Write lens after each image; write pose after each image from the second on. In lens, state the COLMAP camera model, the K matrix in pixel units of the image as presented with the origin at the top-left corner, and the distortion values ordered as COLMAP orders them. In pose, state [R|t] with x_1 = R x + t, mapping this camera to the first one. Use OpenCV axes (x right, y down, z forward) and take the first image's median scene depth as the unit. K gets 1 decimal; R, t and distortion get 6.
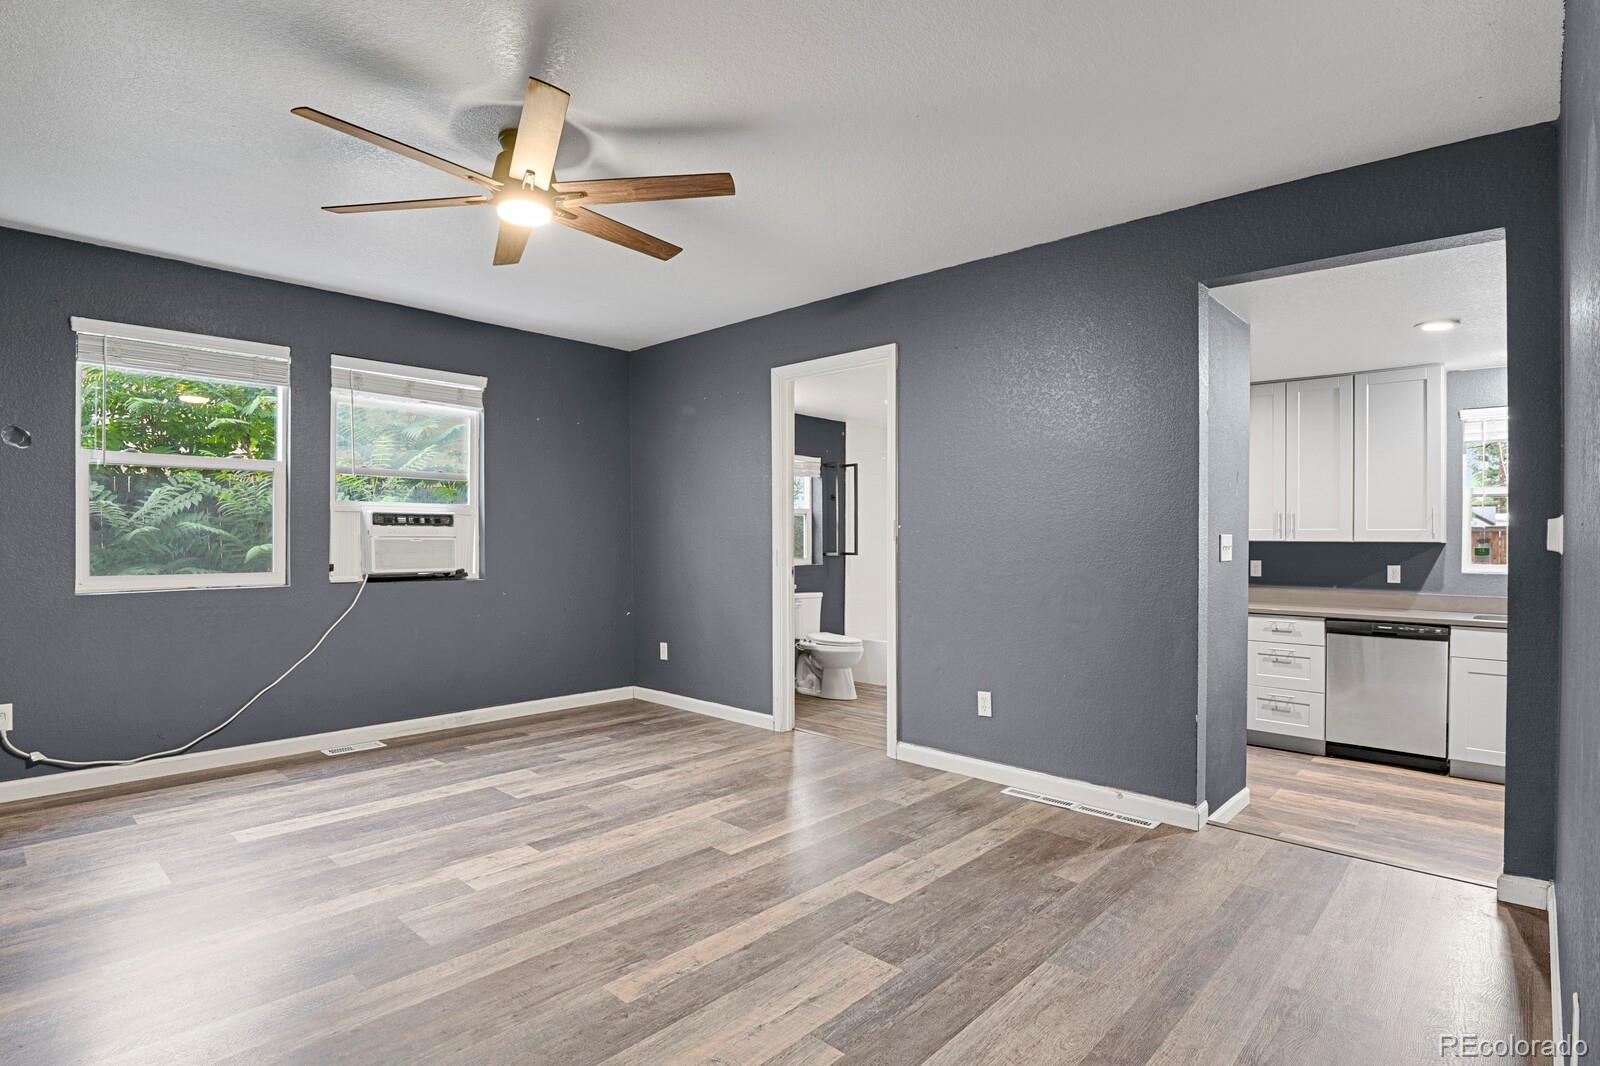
lens RADIAL K [[797.6, 0, 799.1], [0, 797.6, 538.0], [0, 0, 1]] dist [-0.025789, -0.001116]
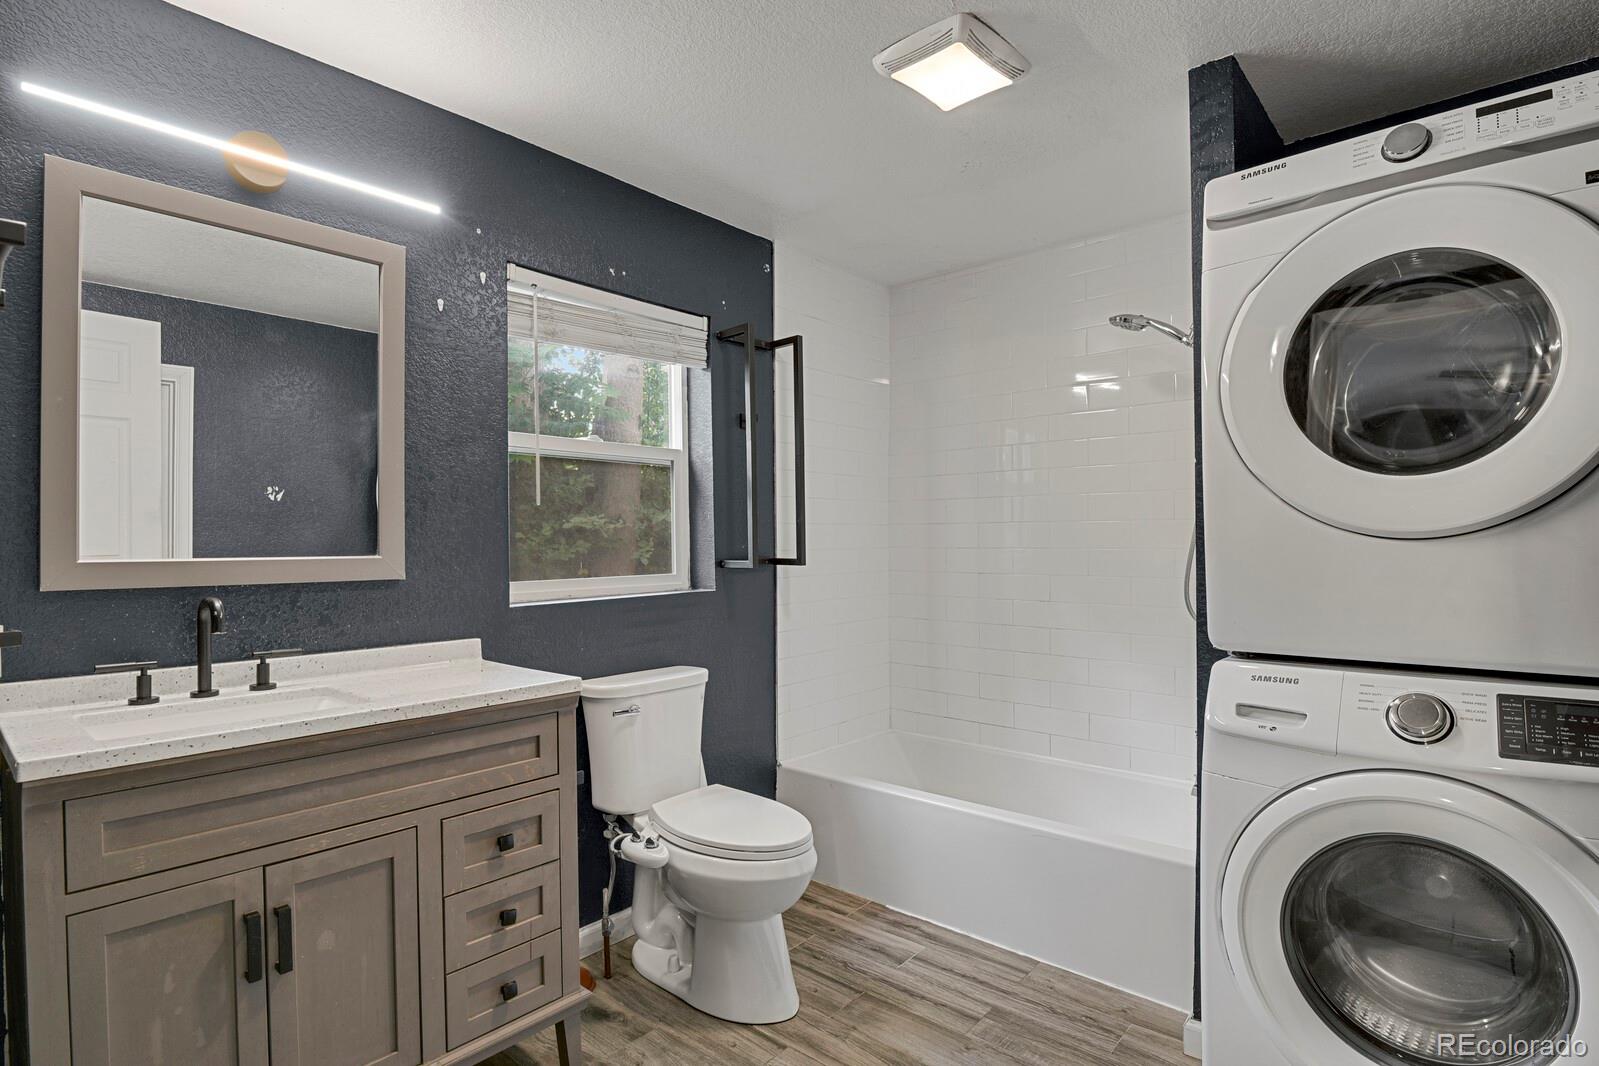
lens RADIAL K [[797.1, 0, 796.2], [0, 797.1, 533.1], [0, 0, 1]] dist [-0.025789, -0.001116]
pose [[0.999249, -0.004929, 0.038437, 0.054506], [0.004980, 0.999987, -0.001238, 0.005766], [-0.038430, 0.001428, 0.999260, 0.602082]]
